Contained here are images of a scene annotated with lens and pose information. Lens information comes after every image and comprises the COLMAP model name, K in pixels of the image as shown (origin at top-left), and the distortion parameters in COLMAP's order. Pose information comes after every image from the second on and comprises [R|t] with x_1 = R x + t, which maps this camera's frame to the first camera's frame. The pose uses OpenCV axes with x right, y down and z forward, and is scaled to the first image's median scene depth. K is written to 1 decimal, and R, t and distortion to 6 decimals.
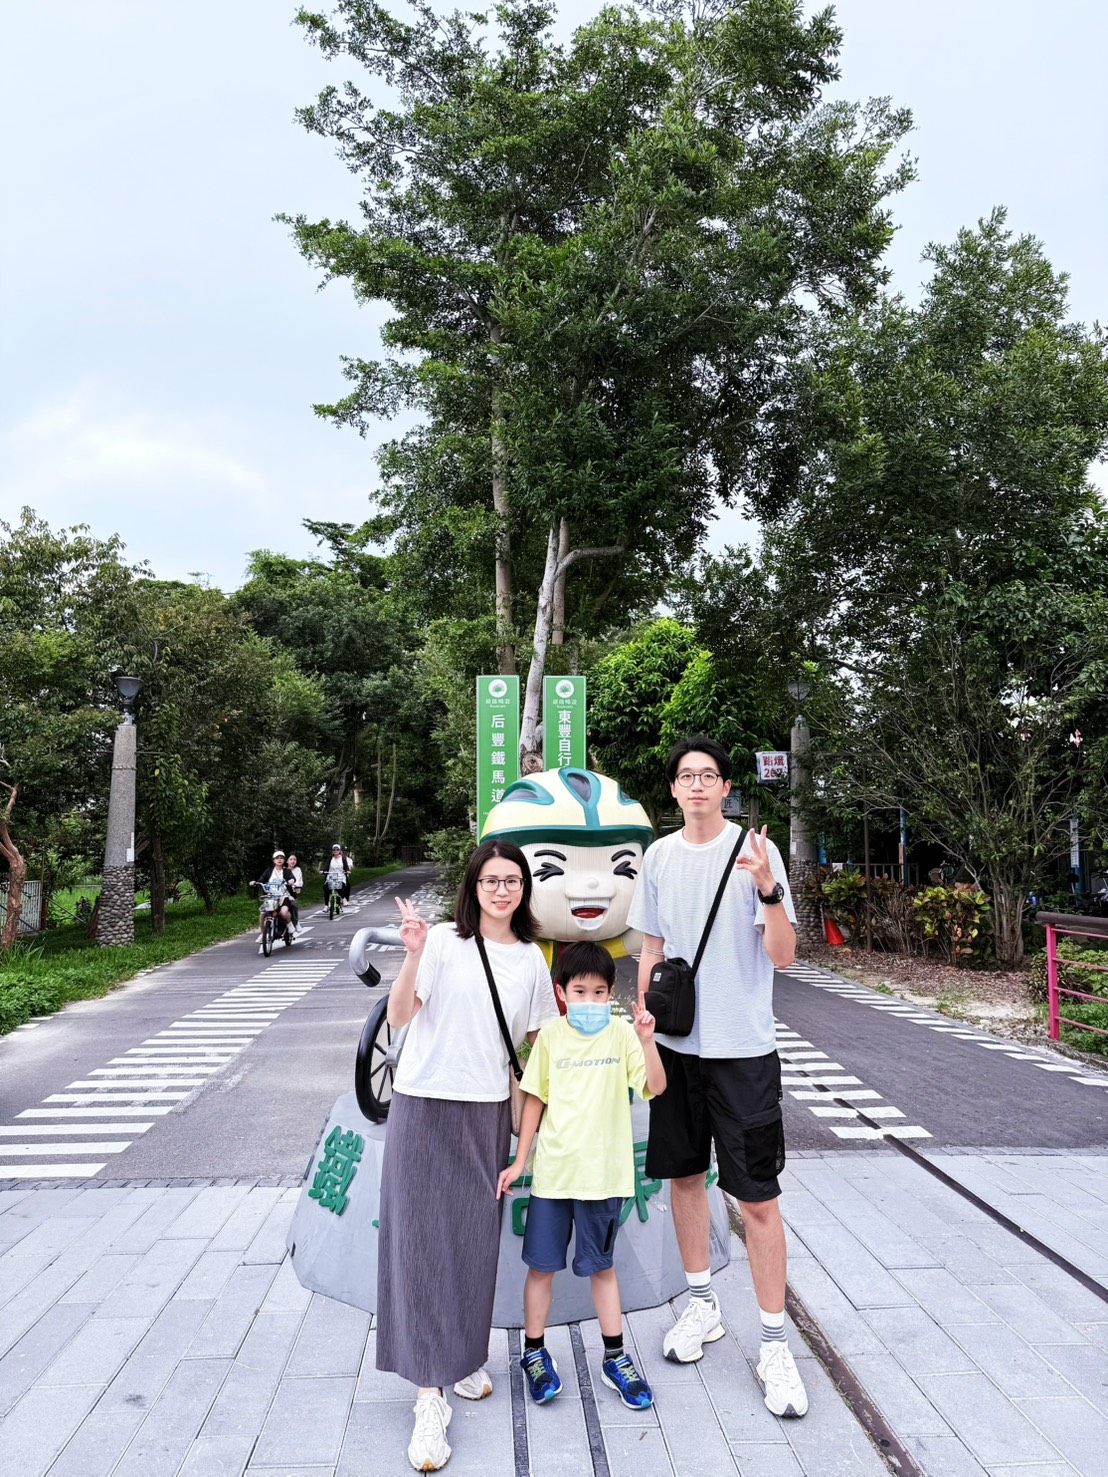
lens RADIAL K [[1047.9, 0, 505.4], [0, 1047.9, 736.7], [0, 0, 1]] dist [0.160618, -0.278210]
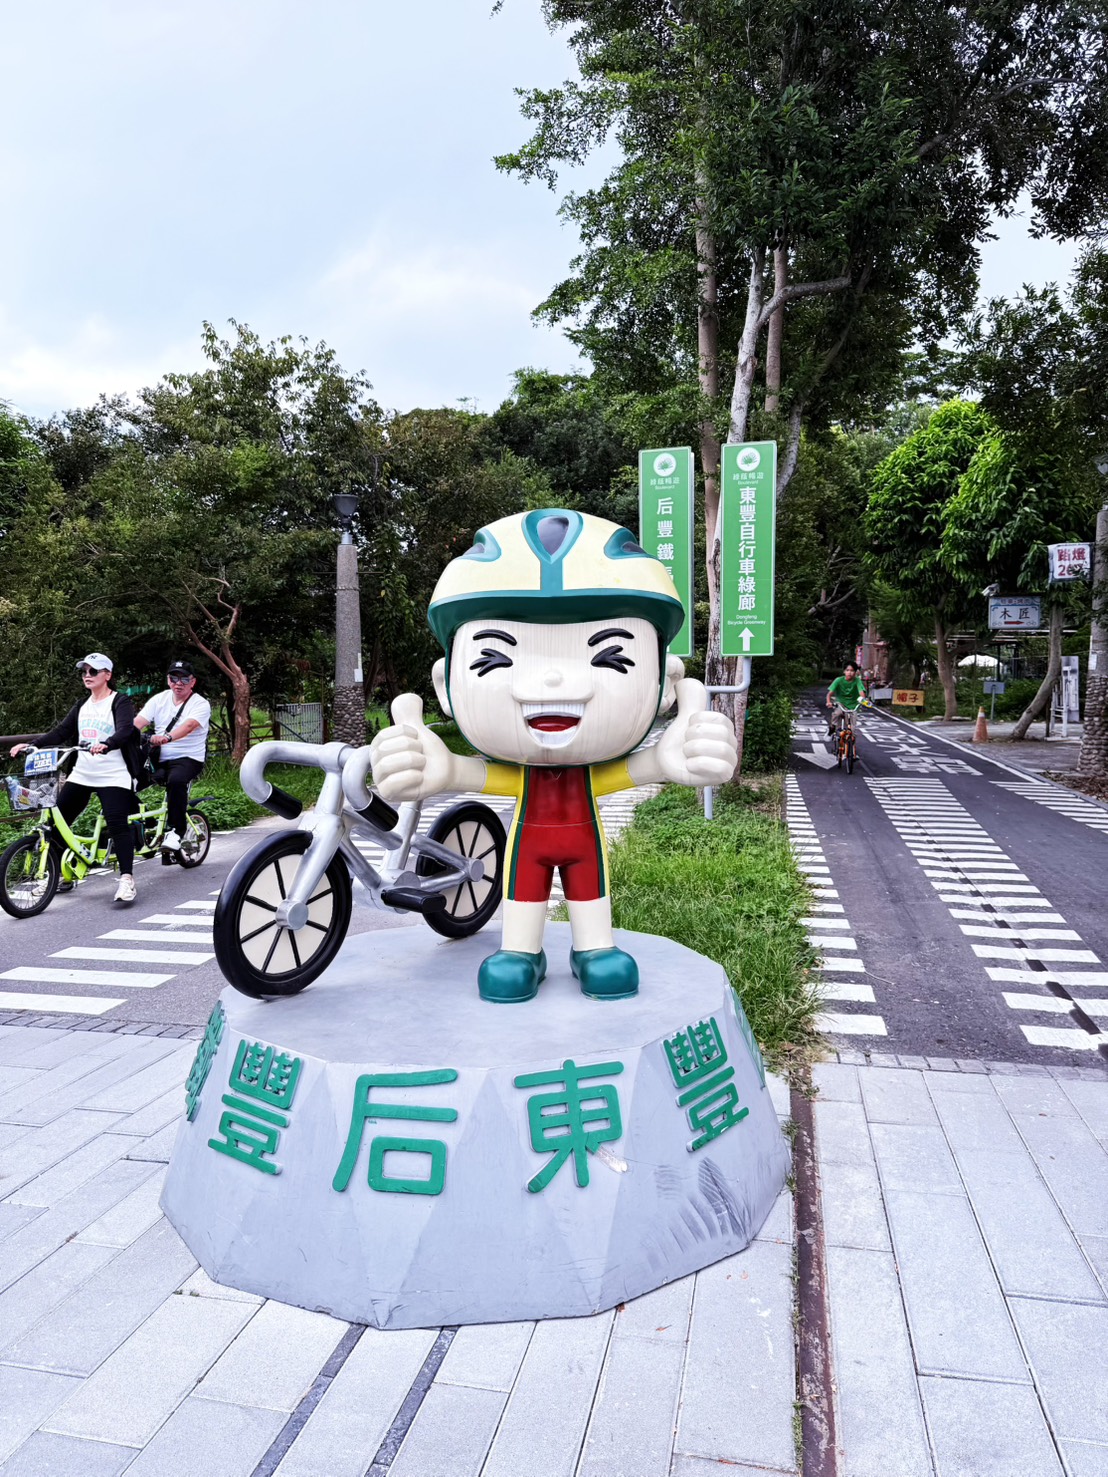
lens RADIAL K [[1006.5, 0, 553.8], [0, 1006.5, 718.6], [0, 0, 1]] dist [0.083464, -0.112767]
pose [[0.963236, 0.004572, -0.268616, 0.093411], [0.033834, 0.989830, 0.138176, 0.028924], [0.266516, -0.142184, 0.953285, 0.149920]]
